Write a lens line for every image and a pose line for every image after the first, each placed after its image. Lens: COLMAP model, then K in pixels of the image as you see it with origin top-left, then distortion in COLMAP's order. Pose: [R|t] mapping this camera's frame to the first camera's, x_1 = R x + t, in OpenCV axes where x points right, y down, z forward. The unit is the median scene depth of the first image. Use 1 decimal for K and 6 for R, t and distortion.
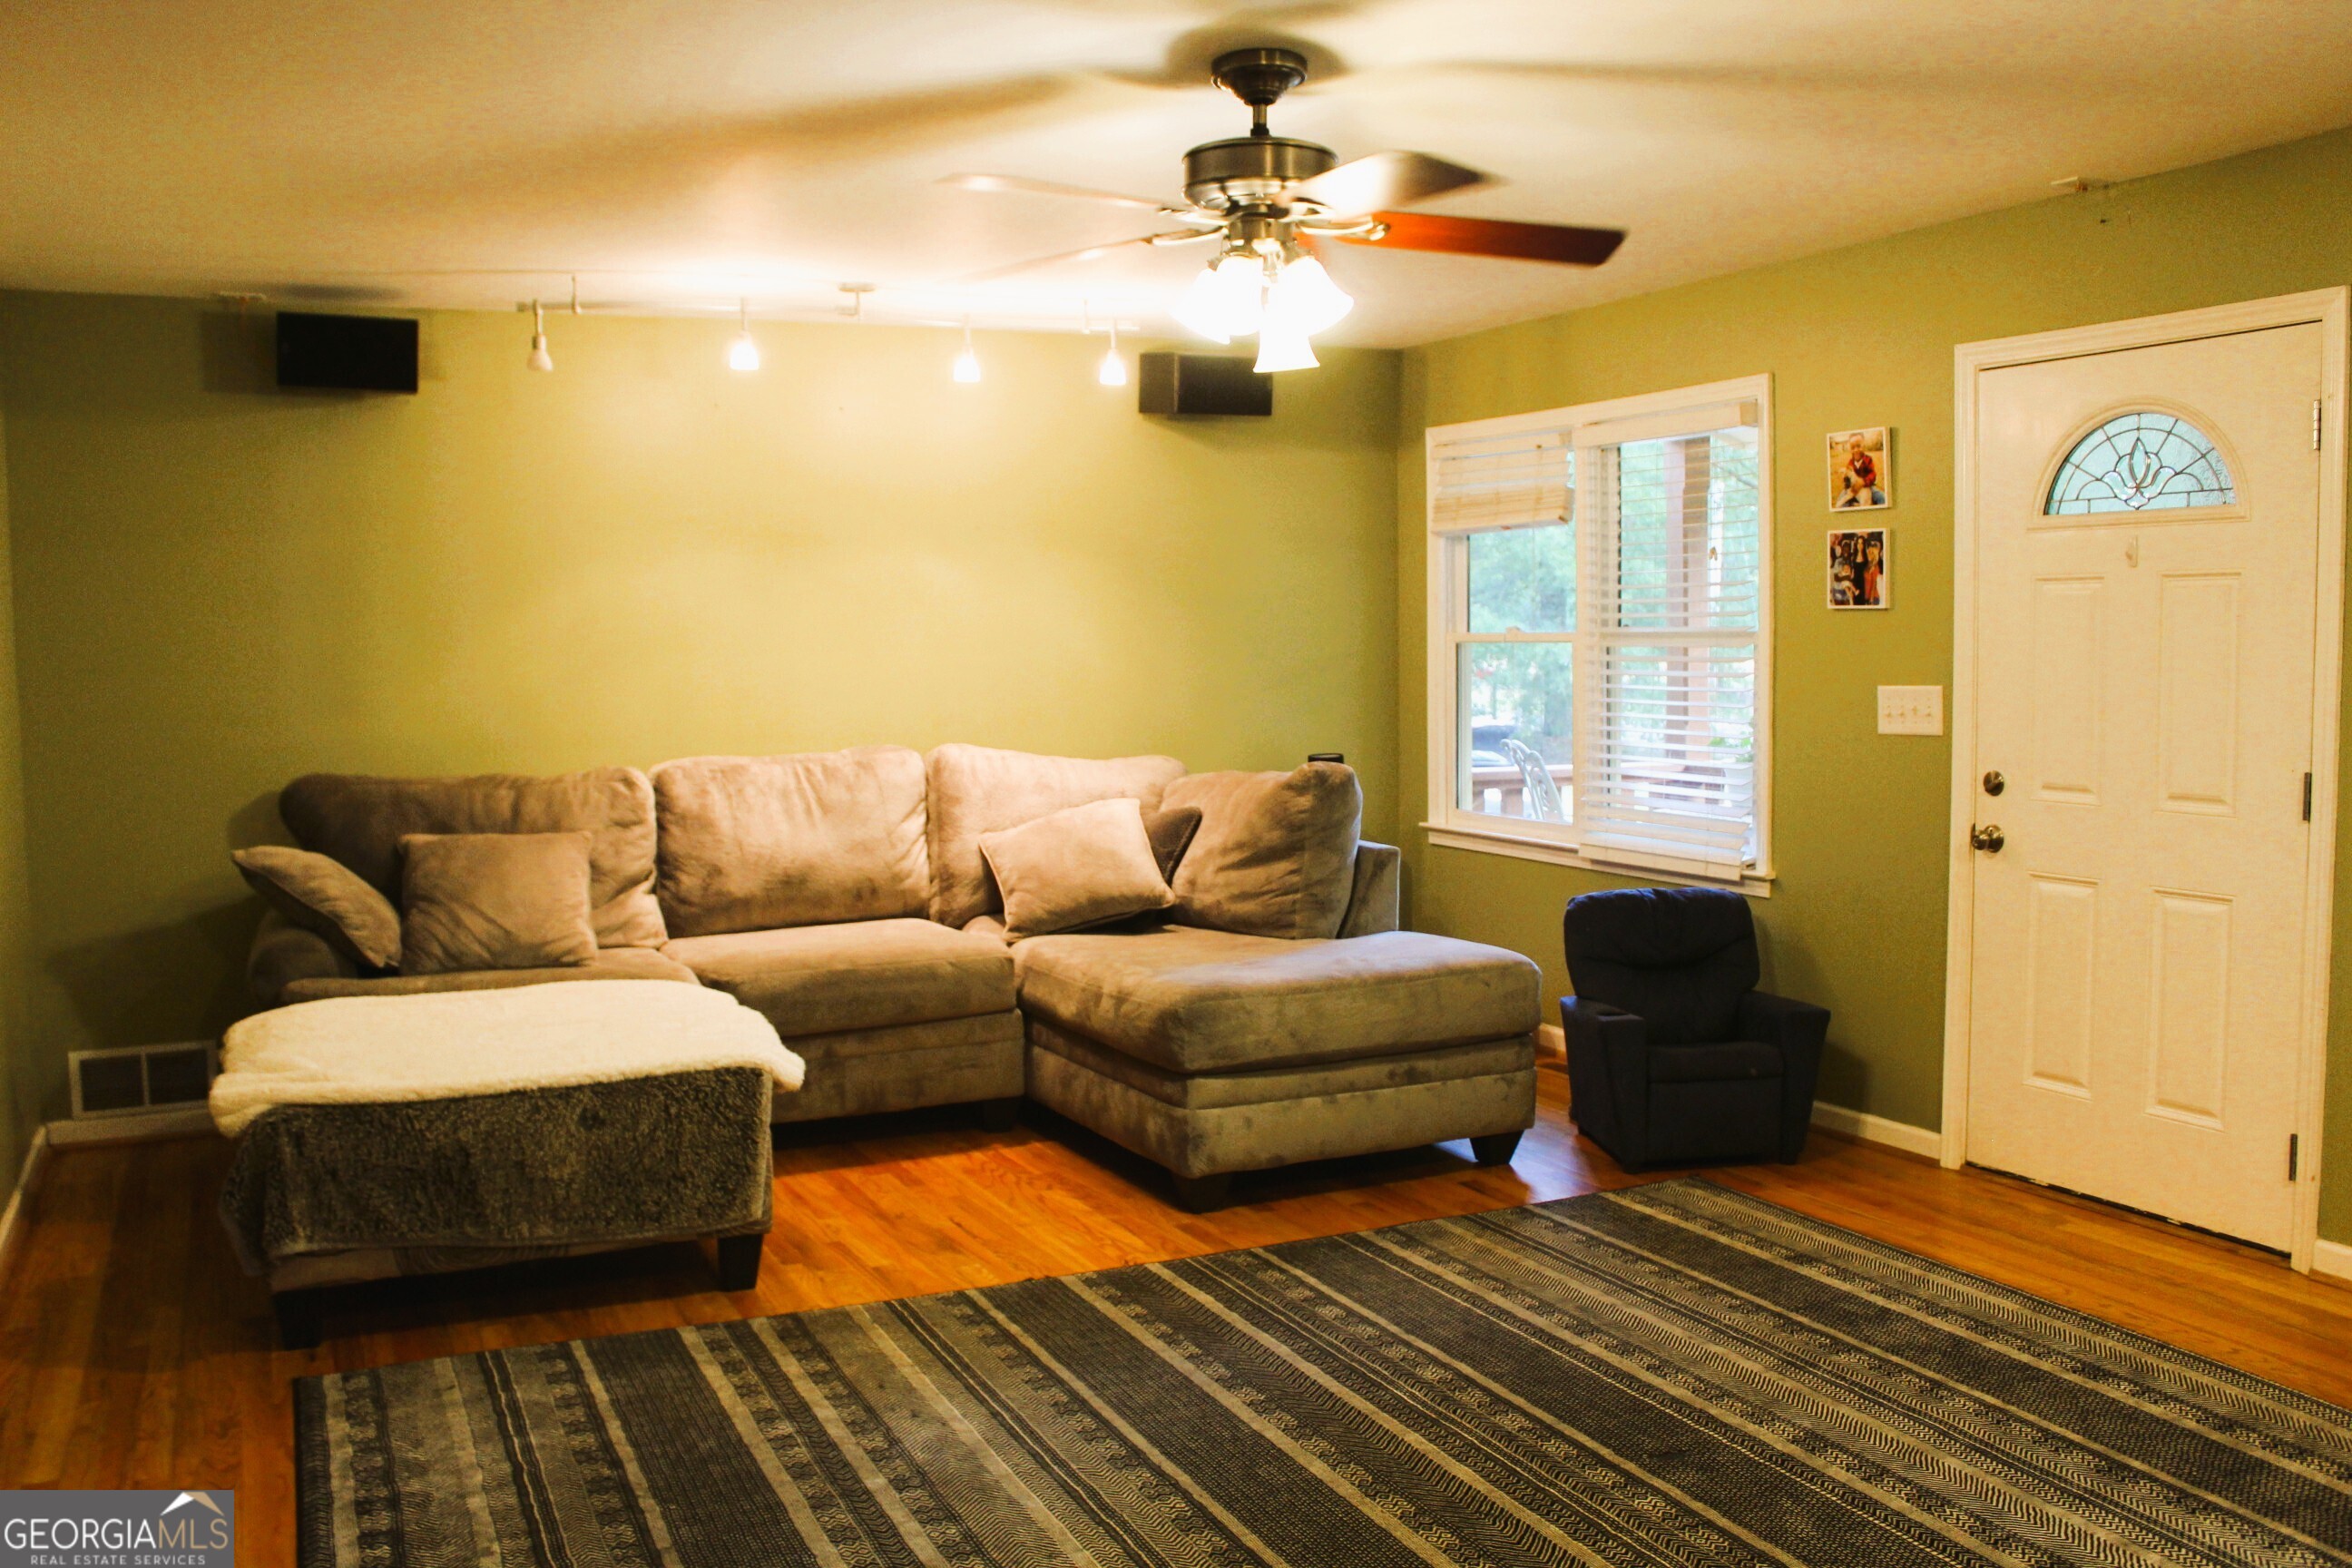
lens RADIAL K [[1974.8, 0, 1151.5], [0, 1974.8, 788.8], [0, 0, 1]] dist [-0.162351, 0.140278]
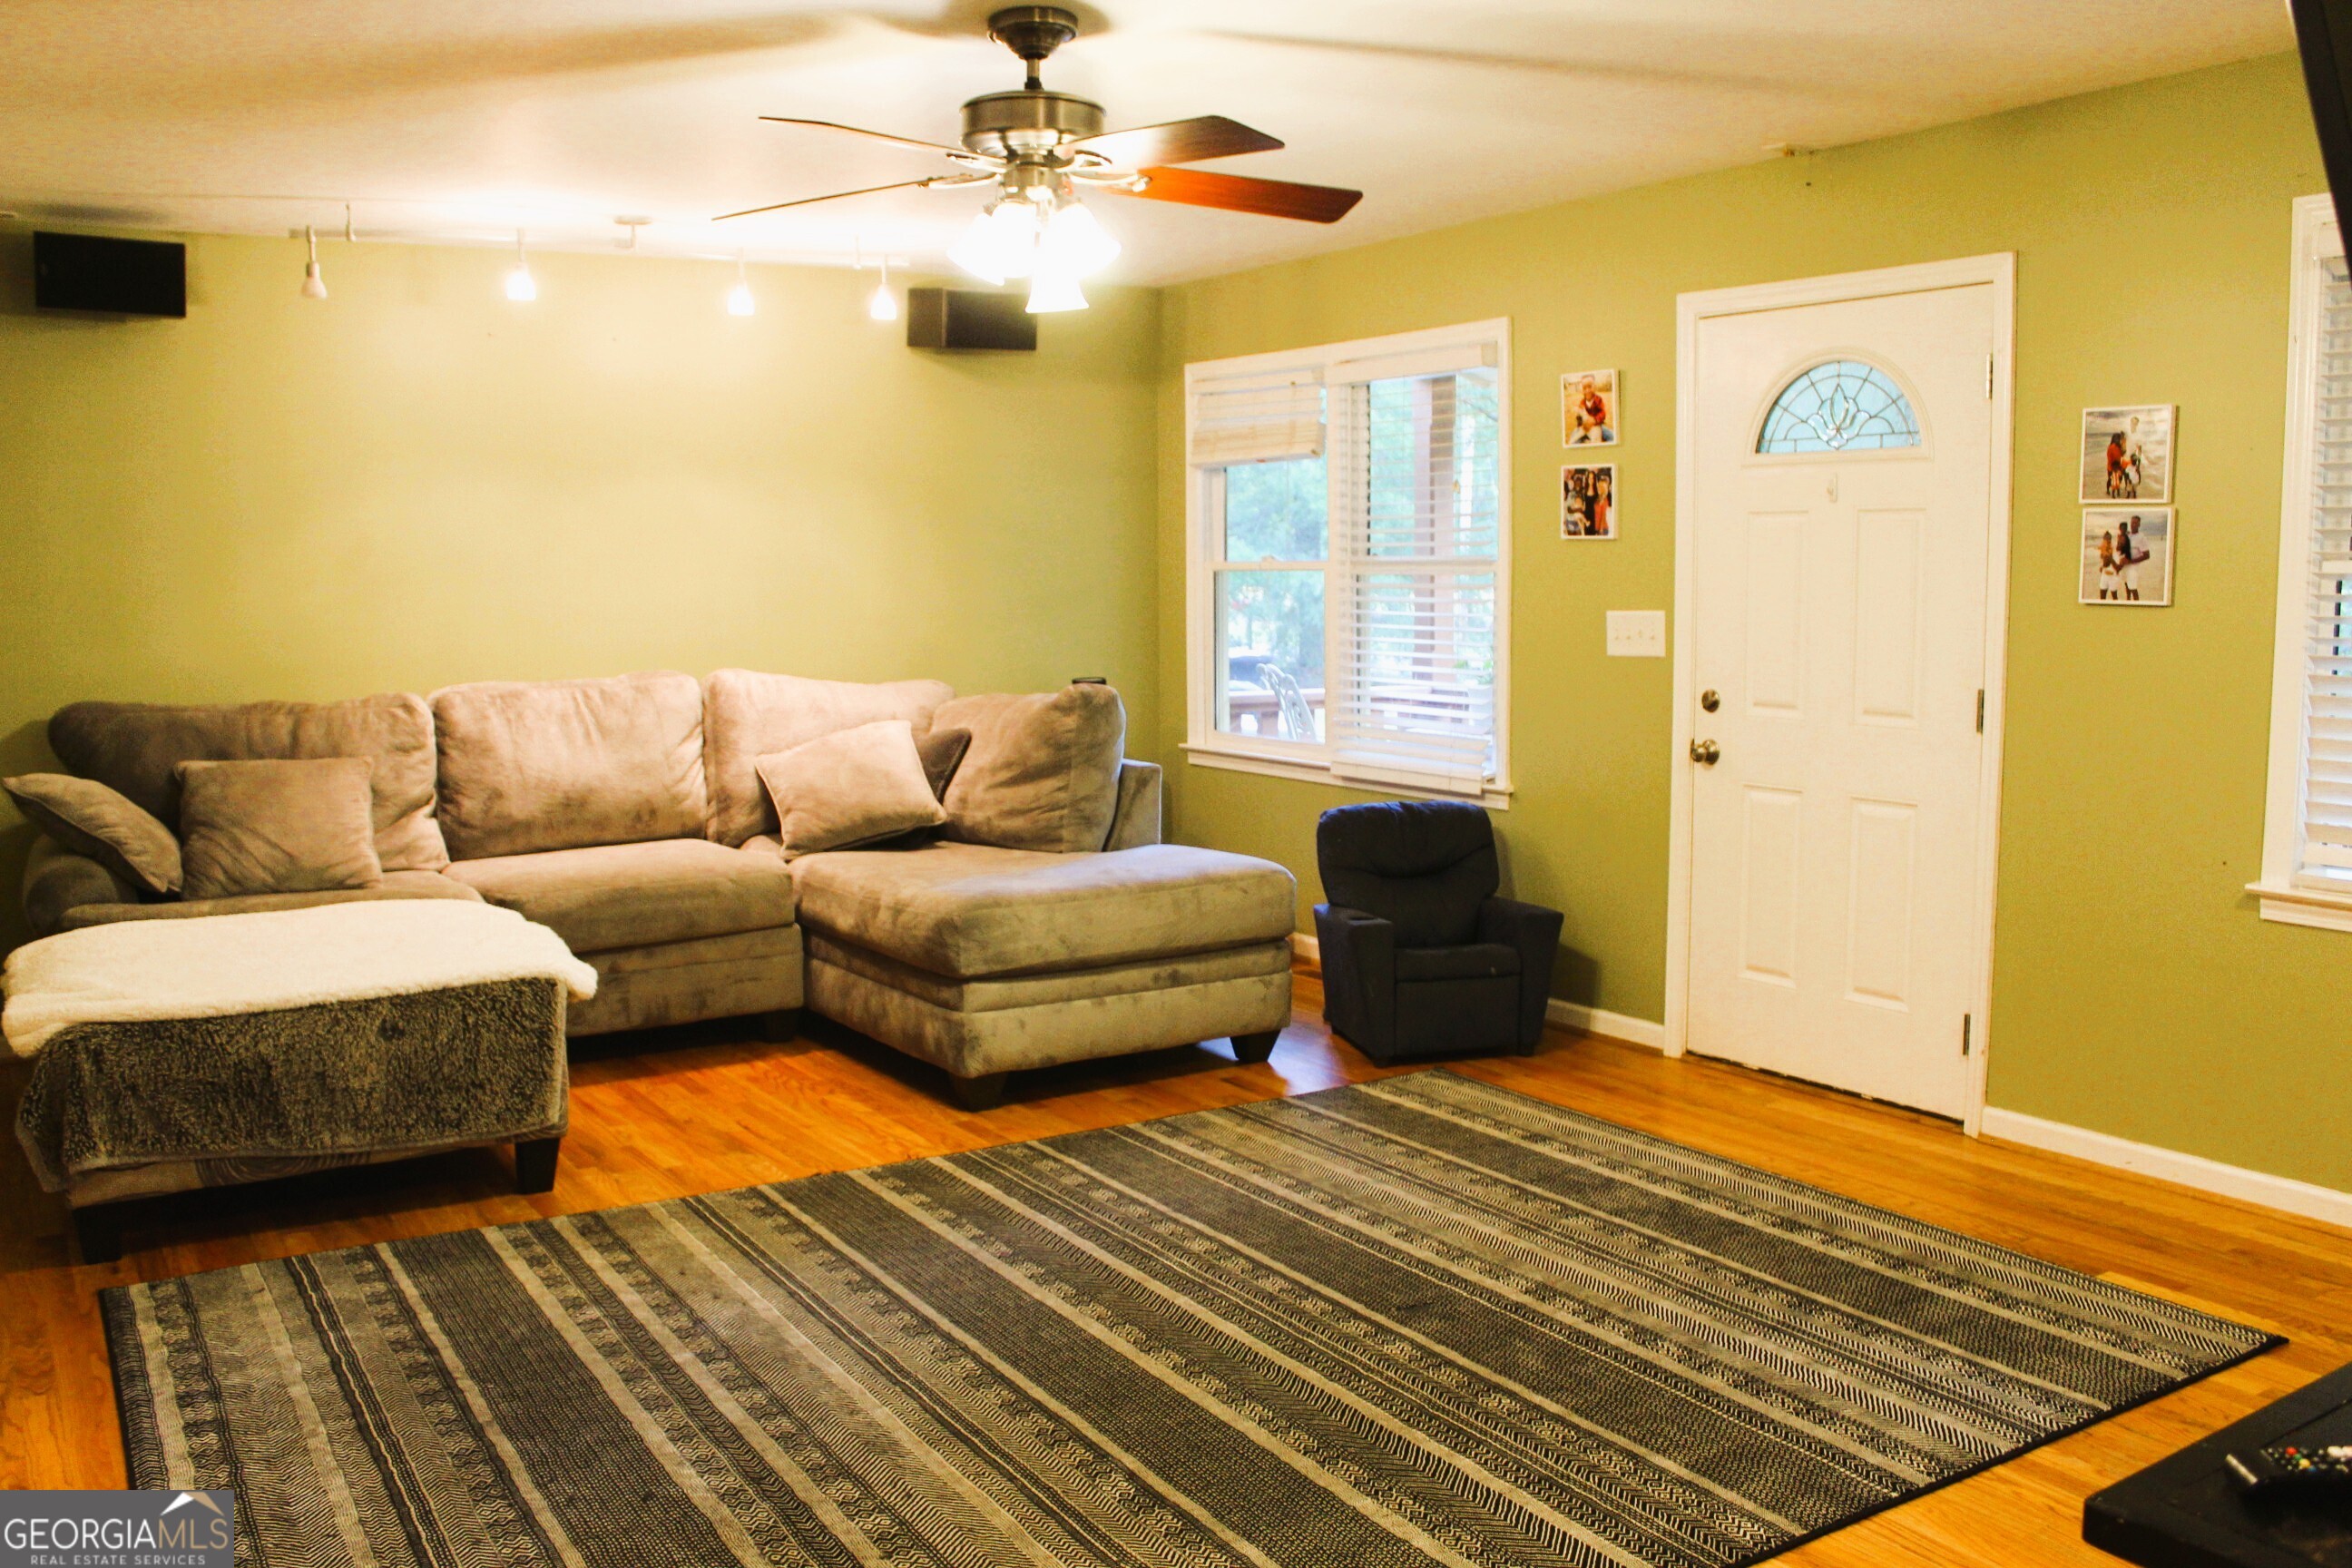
lens RADIAL K [[1974.8, 0, 1161.0], [0, 1974.8, 790.1], [0, 0, 1]] dist [-0.162351, 0.140278]
pose [[0.991899, -0.009548, 0.126668, -0.010391], [0.005127, 0.999368, 0.035179, 0.008230], [-0.126924, -0.034245, 0.991321, -0.059506]]
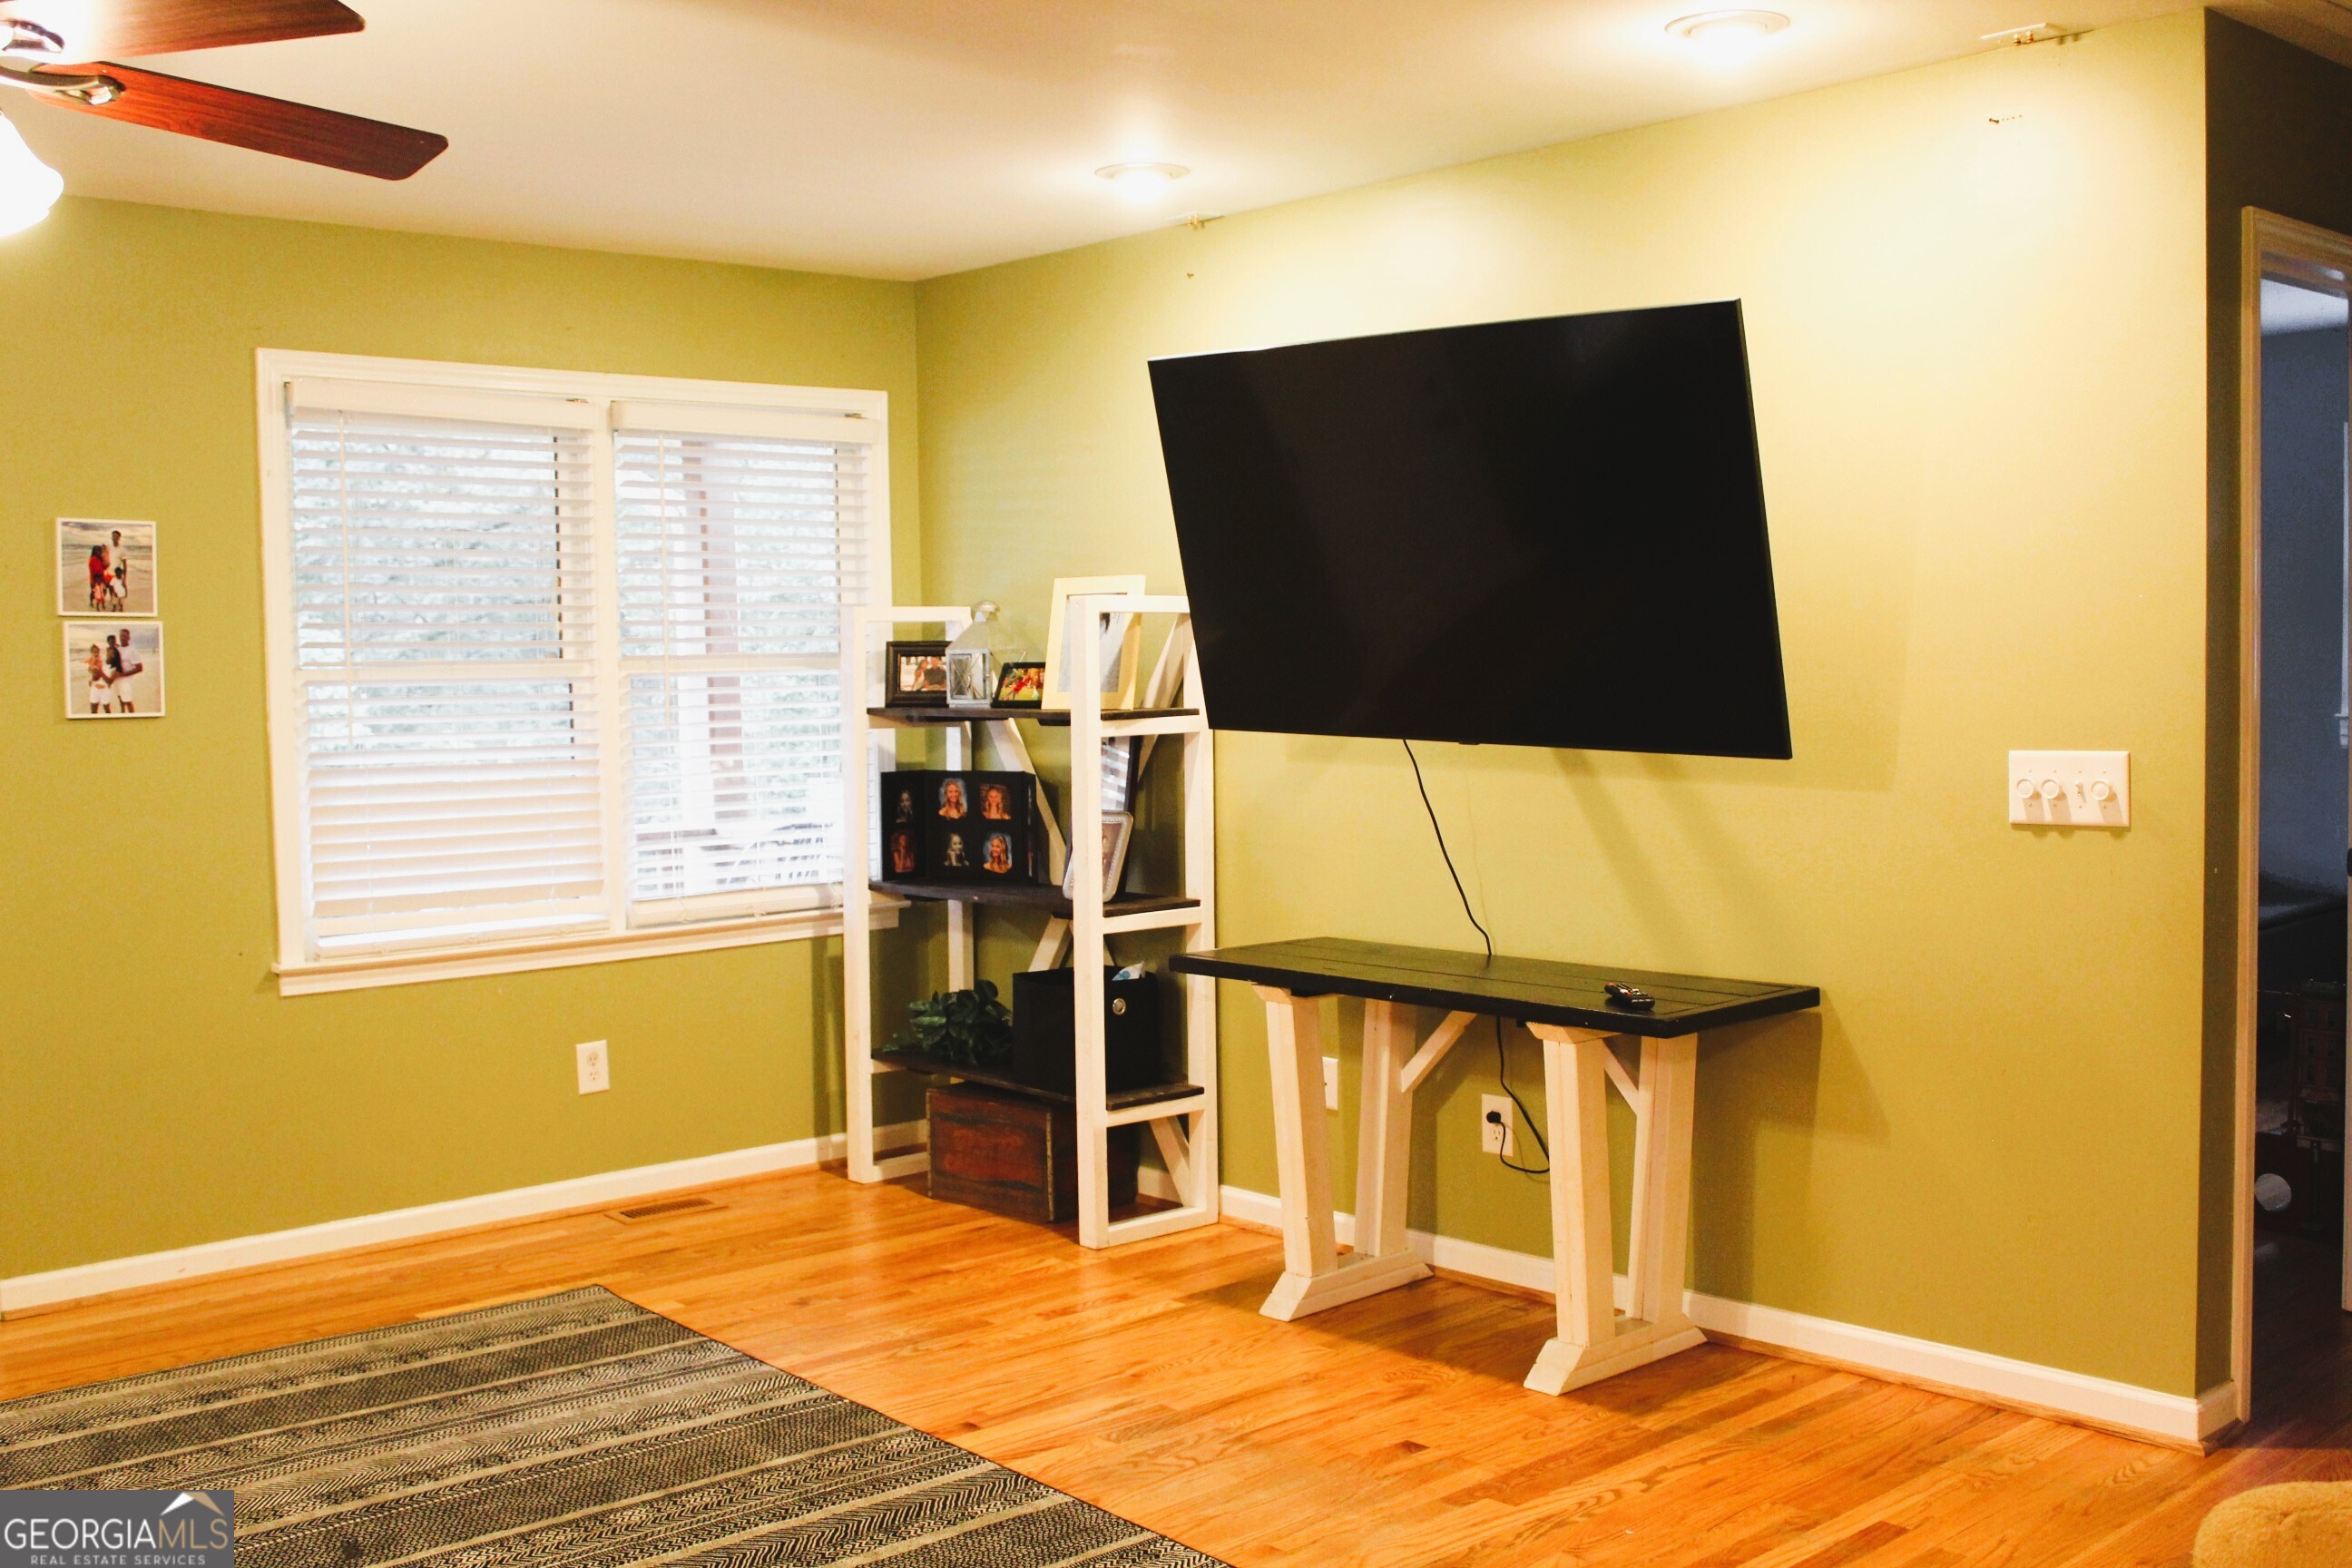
lens RADIAL K [[2273.8, 0, 1171.5], [0, 2273.8, 776.2], [0, 0, 1]] dist [-0.025328, 0.000000]
pose [[-0.264948, -0.038960, 0.963475, -0.679481], [0.092037, 0.993600, 0.065487, -0.048490], [-0.959860, 0.106026, -0.259667, 0.667510]]
